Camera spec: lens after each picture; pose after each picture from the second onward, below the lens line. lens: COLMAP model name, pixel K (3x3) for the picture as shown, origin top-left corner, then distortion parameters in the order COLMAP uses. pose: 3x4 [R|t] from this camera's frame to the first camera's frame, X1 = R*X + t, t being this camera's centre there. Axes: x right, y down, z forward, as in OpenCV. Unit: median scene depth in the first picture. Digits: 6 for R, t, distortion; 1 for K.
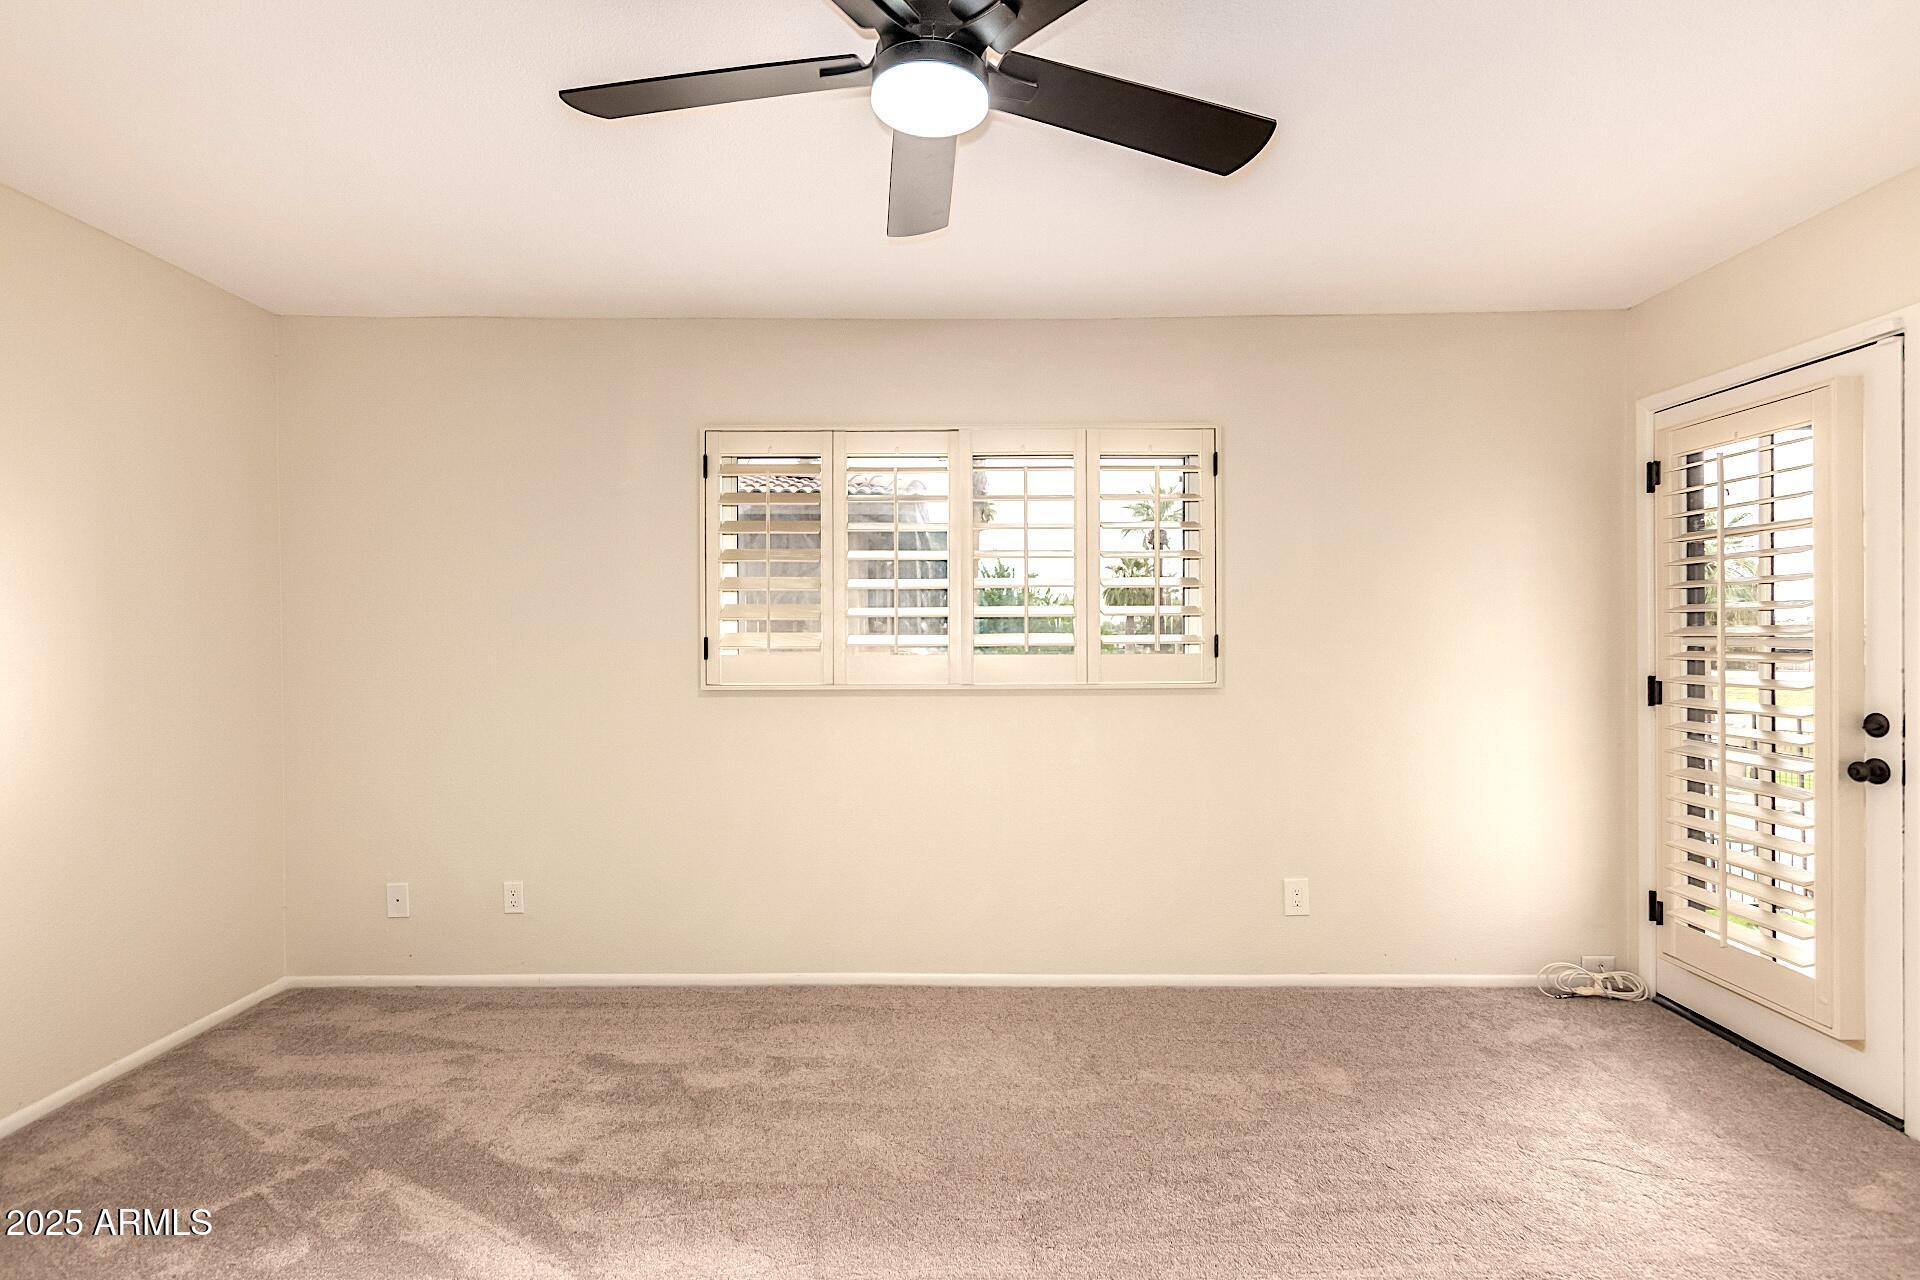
lens RADIAL K [[896.6, 0, 960.0], [0, 896.6, 640.0], [0, 0, 1]] dist [-0.000121, -0.000071]
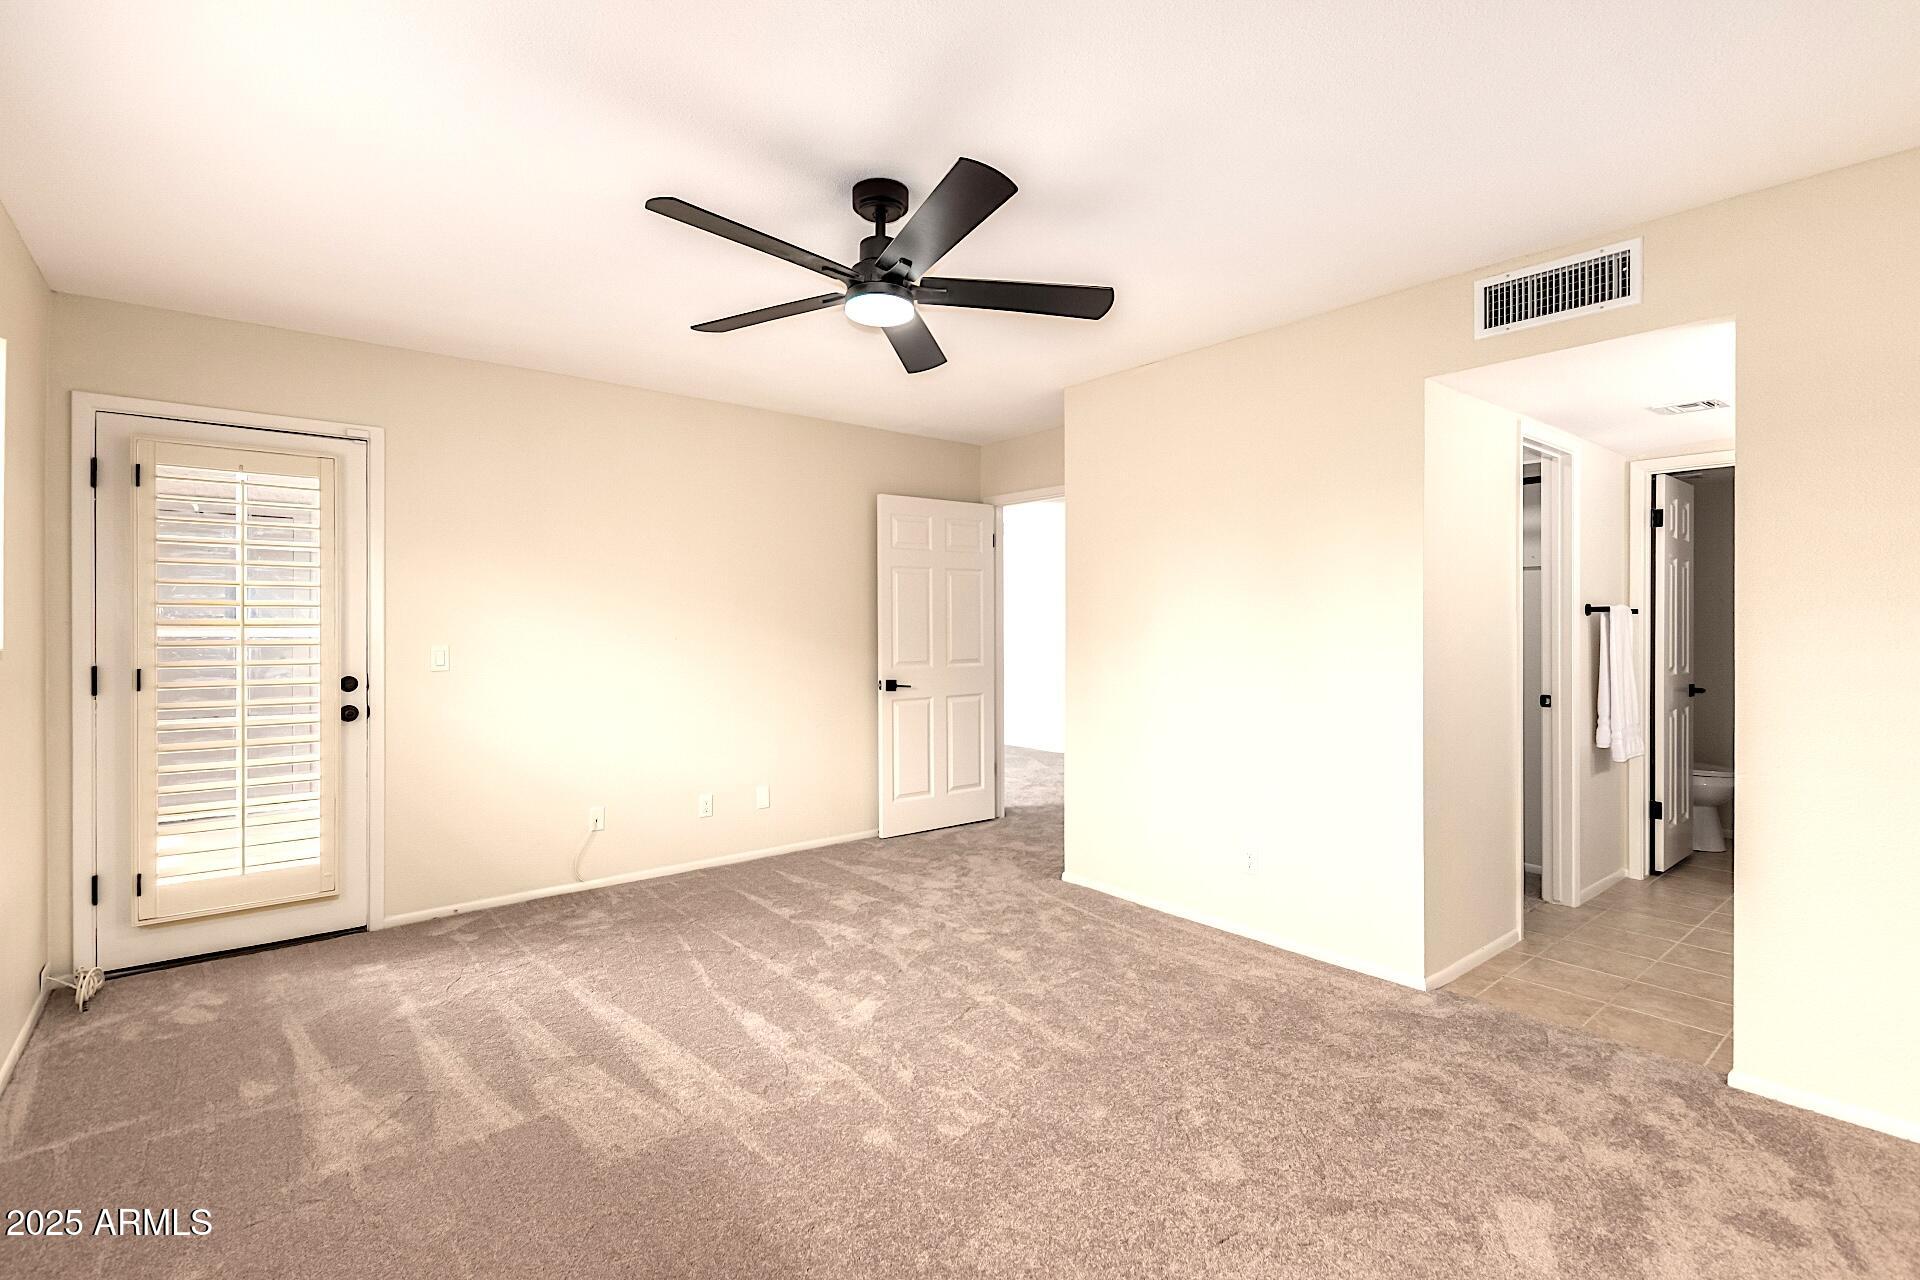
lens RADIAL K [[896.6, 0, 960.0], [0, 896.6, 640.0], [0, 0, 1]] dist [-0.000121, -0.000071]
pose [[-0.635912, -0.009668, 0.771701, -0.840232], [0.005439, 0.999841, 0.017007, -0.001652], [-0.771742, 0.015012, -0.635758, 1.152705]]
